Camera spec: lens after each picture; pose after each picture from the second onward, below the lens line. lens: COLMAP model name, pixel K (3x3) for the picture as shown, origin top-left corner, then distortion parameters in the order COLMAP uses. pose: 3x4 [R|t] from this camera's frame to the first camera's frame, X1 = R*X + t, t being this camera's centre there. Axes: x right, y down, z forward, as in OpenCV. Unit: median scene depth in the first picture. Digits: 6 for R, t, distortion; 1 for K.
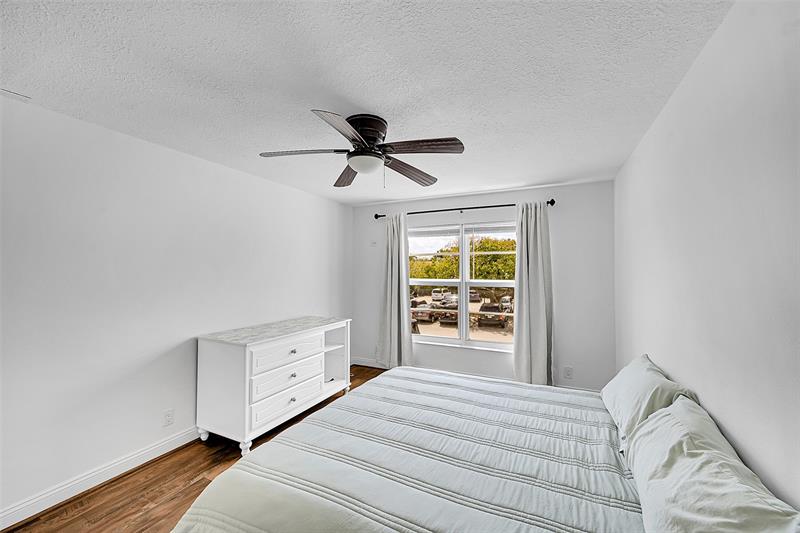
lens RADIAL K [[315.0, 0, 402.2], [0, 315.0, 262.8], [0, 0, 1]] dist [0.000075, 0.000064]
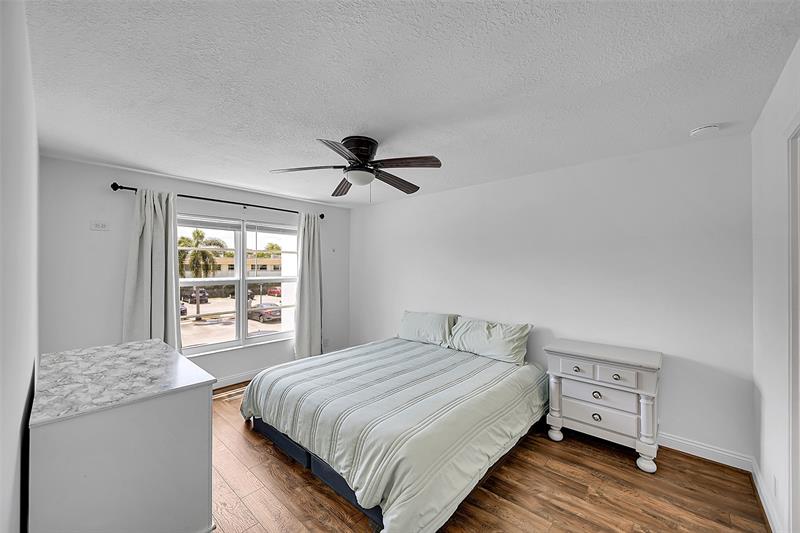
lens RADIAL K [[315.0, 0, 403.4], [0, 315.0, 267.5], [0, 0, 1]] dist [0.000075, 0.000064]
pose [[0.280519, -0.002324, 0.959846, -0.710890], [-0.021435, 0.999733, 0.008685, 0.004153], [-0.959609, -0.023011, 0.280394, 0.303372]]
